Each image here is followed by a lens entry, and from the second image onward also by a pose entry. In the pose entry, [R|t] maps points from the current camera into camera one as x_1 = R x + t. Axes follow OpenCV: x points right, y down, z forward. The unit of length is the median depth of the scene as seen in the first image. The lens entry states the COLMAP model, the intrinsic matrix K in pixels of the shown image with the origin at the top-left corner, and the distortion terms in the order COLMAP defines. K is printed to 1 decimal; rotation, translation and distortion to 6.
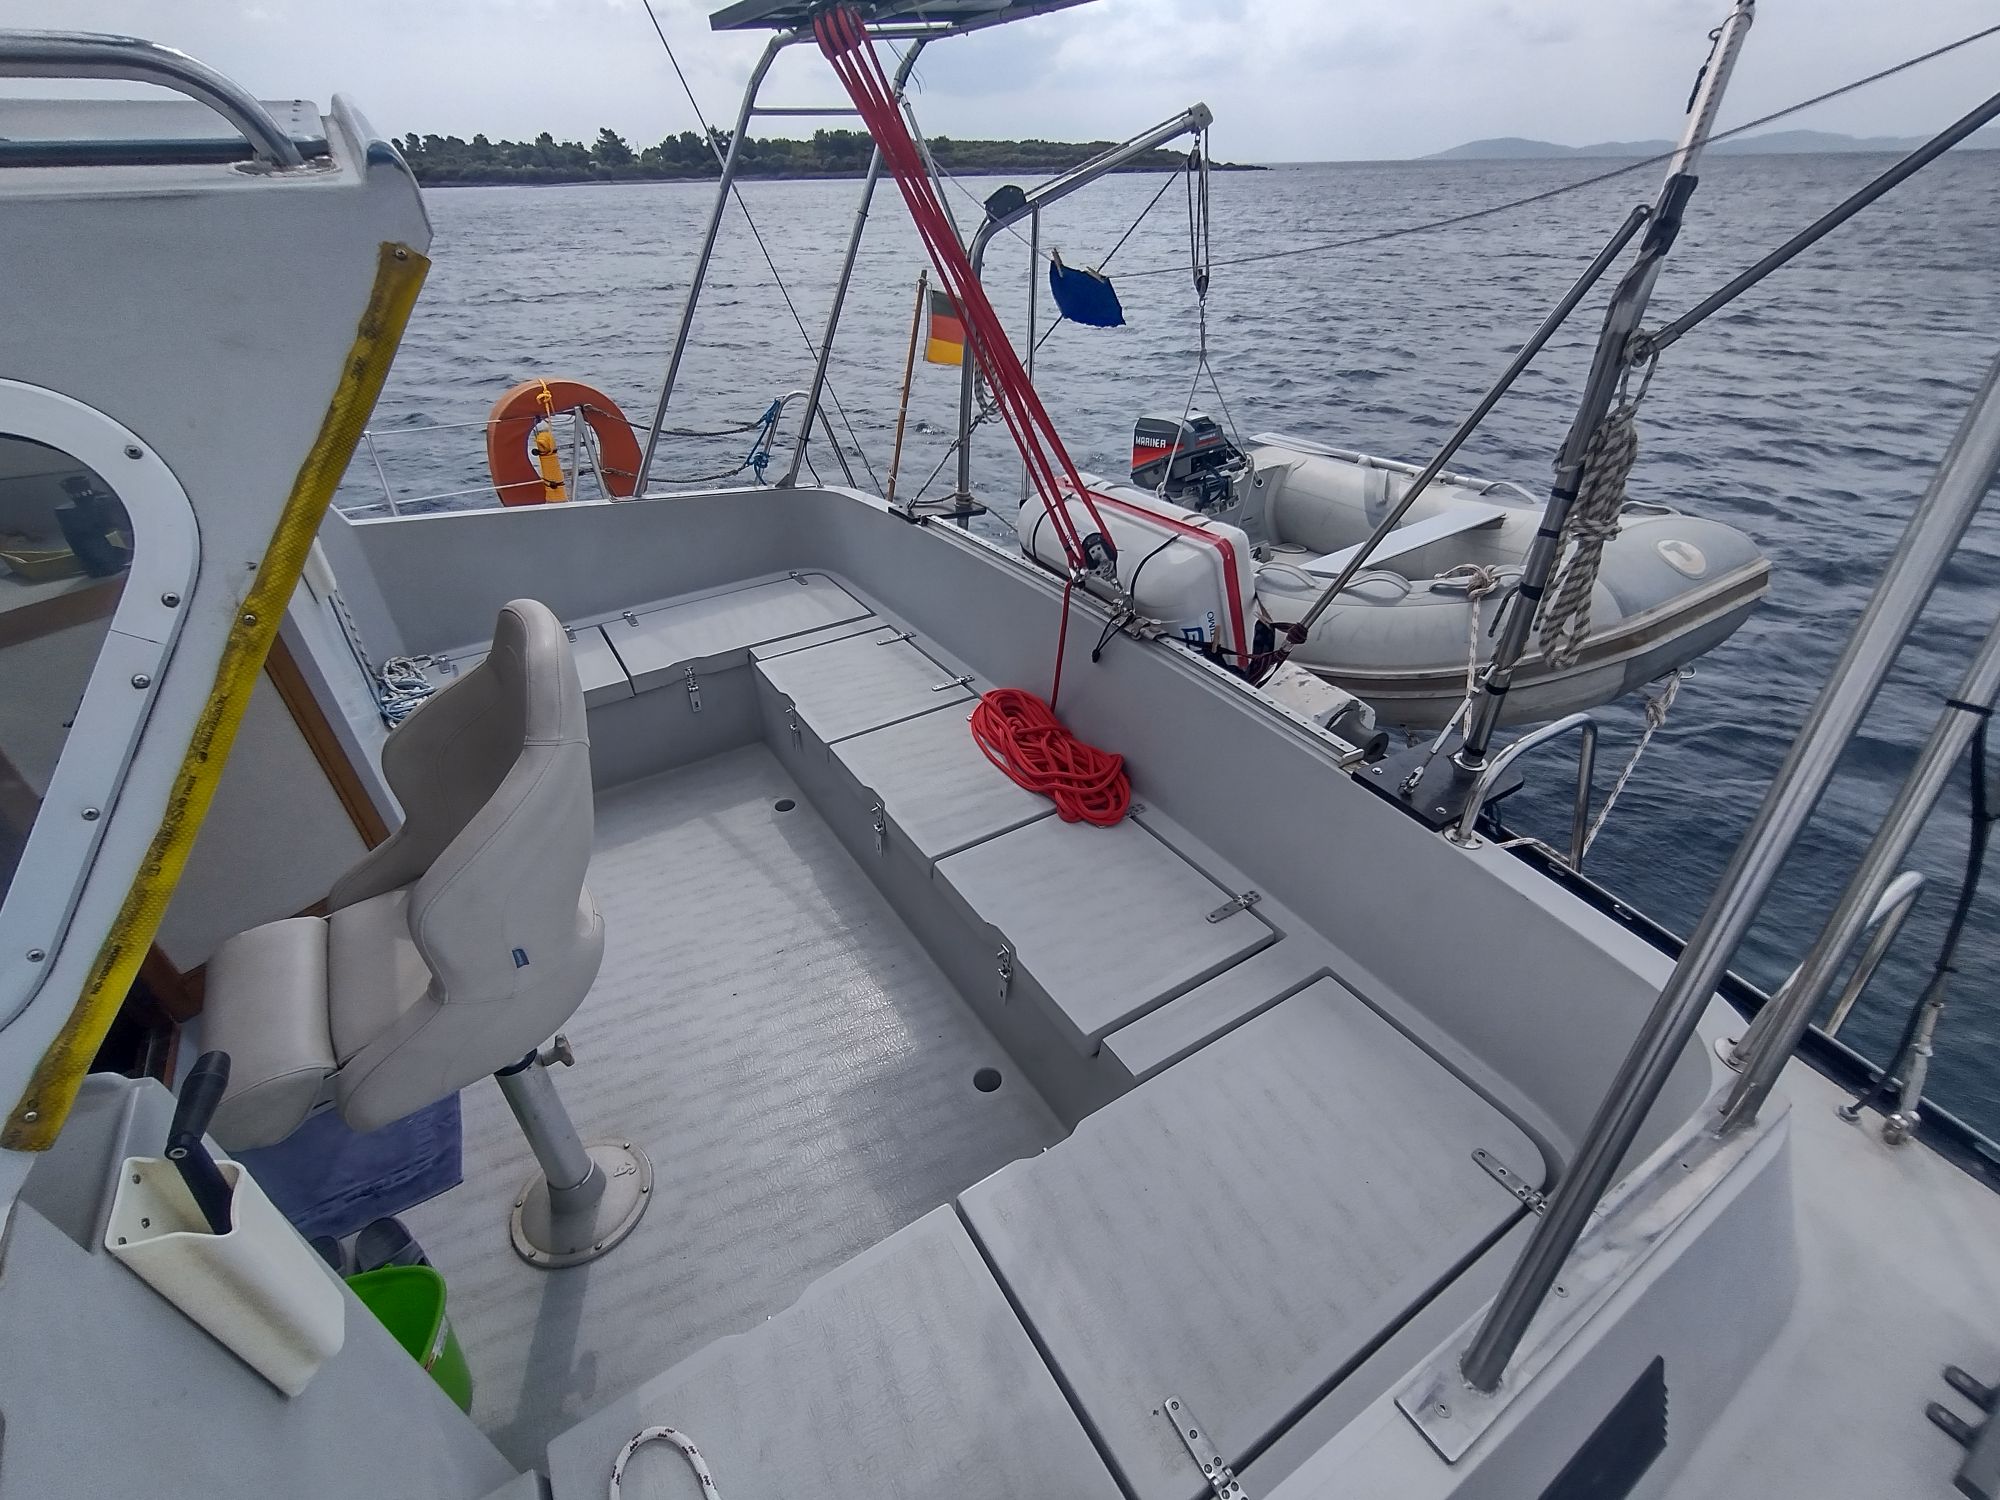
lens RADIAL K [[915.6, 0, 1001.6], [0, 915.6, 737.9], [0, 0, 1]] dist [-0.000650, -0.000498]
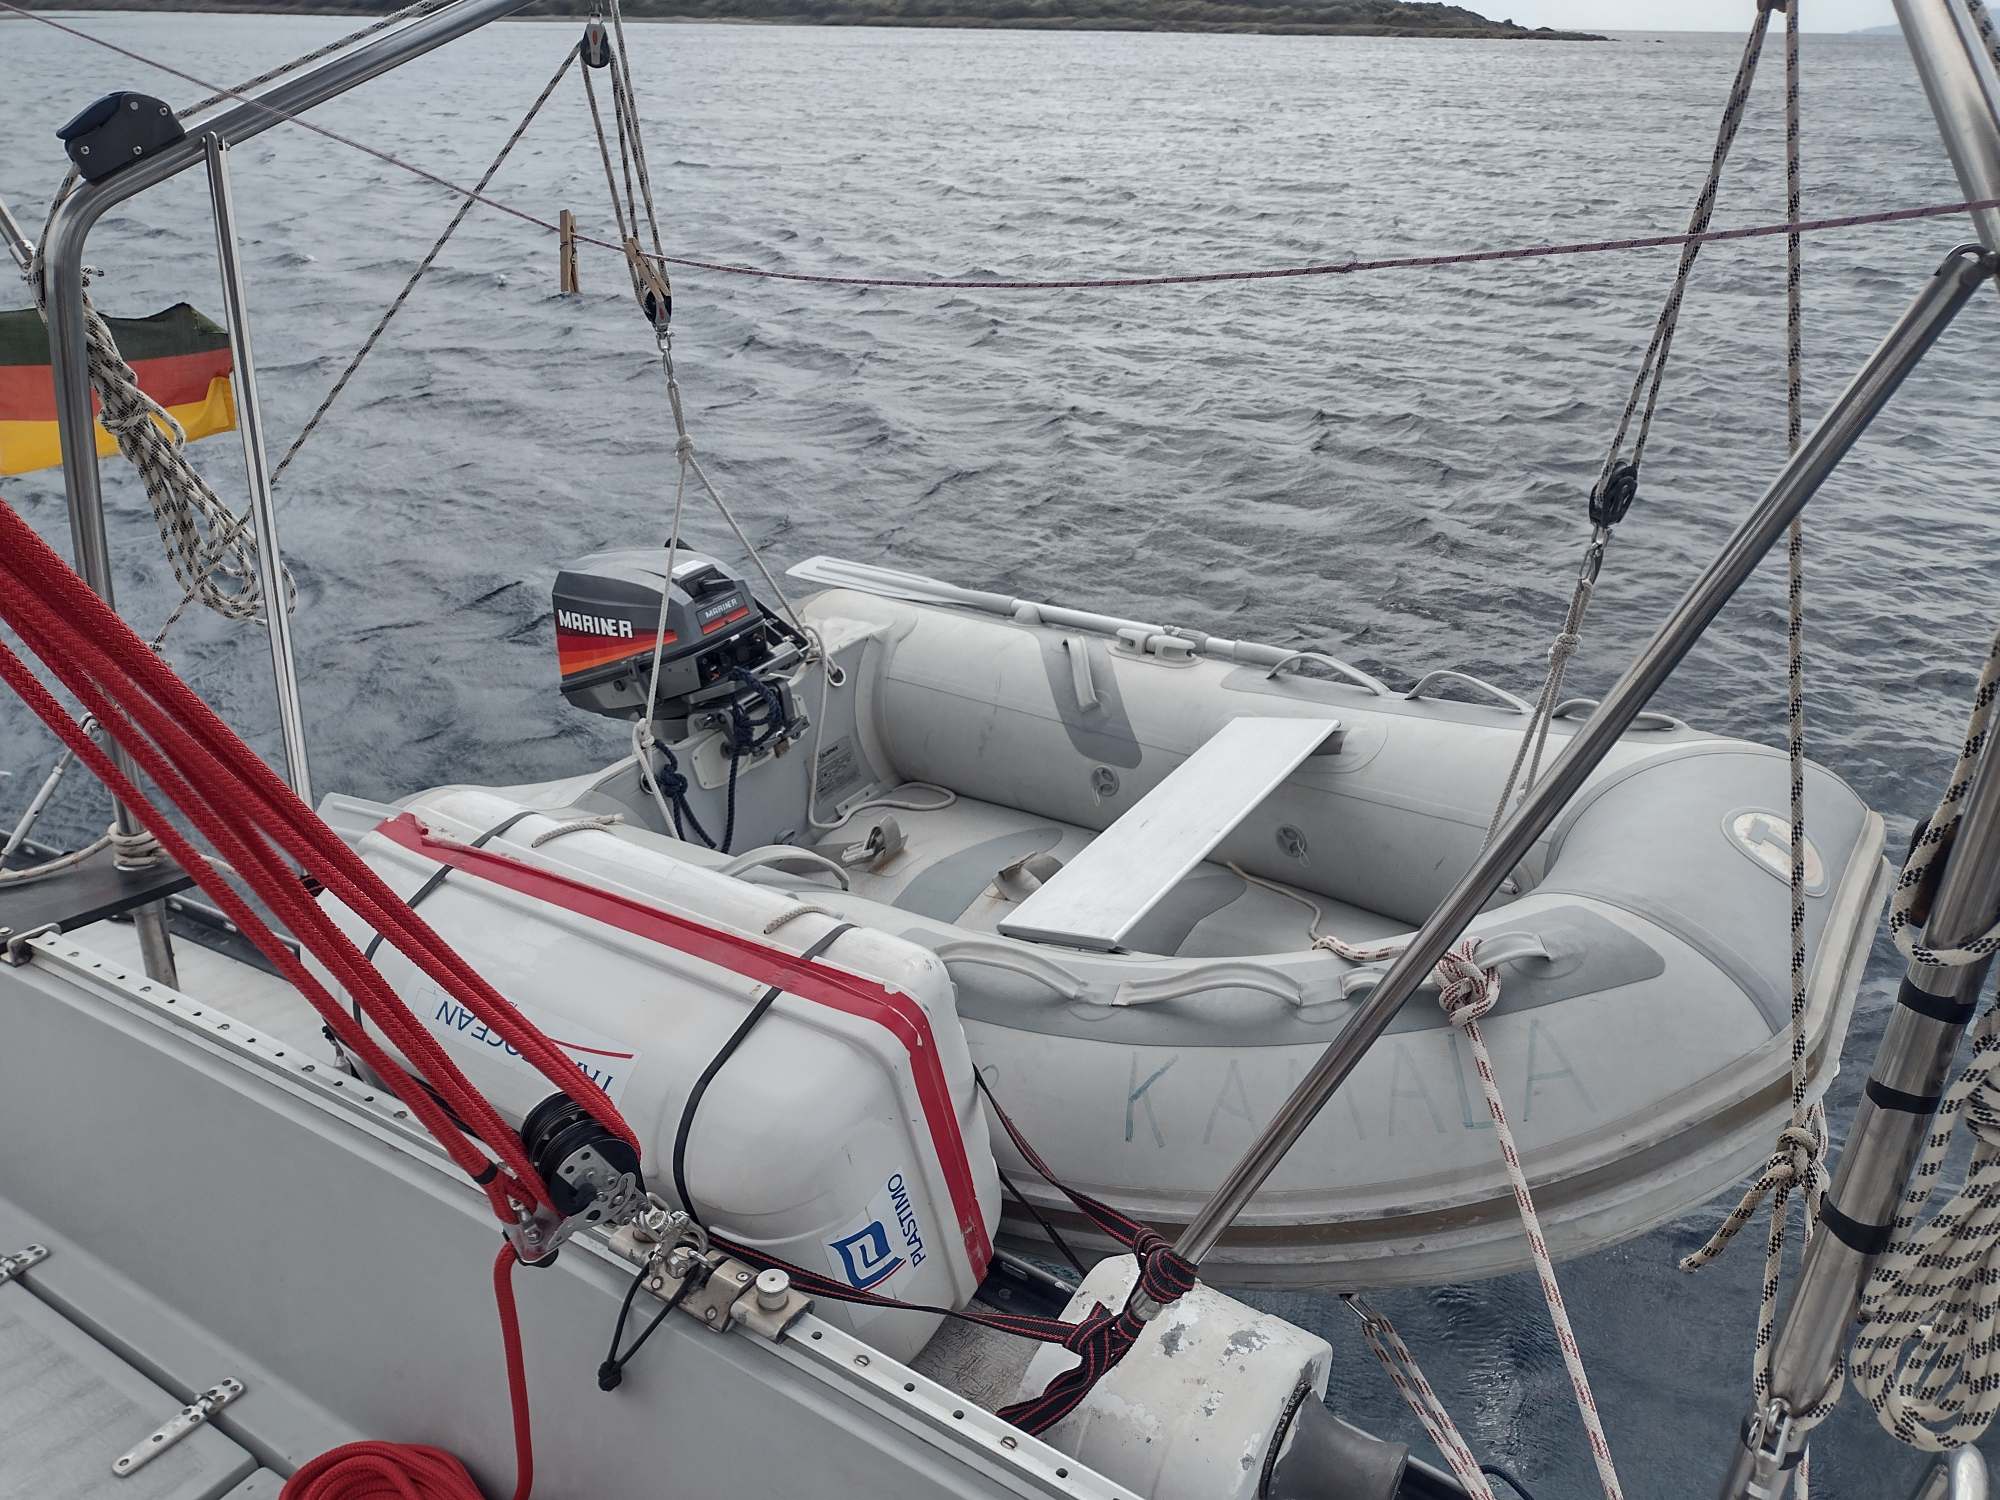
lens RADIAL K [[1483.4, 0, 996.5], [0, 1483.4, 755.4], [0, 0, 1]] dist [0.025020, -0.006283]
pose [[0.897173, -0.160422, 0.411516, 0.030985], [0.205464, 0.976346, -0.067334, -0.201270], [-0.390980, 0.144962, 0.908912, 0.306078]]
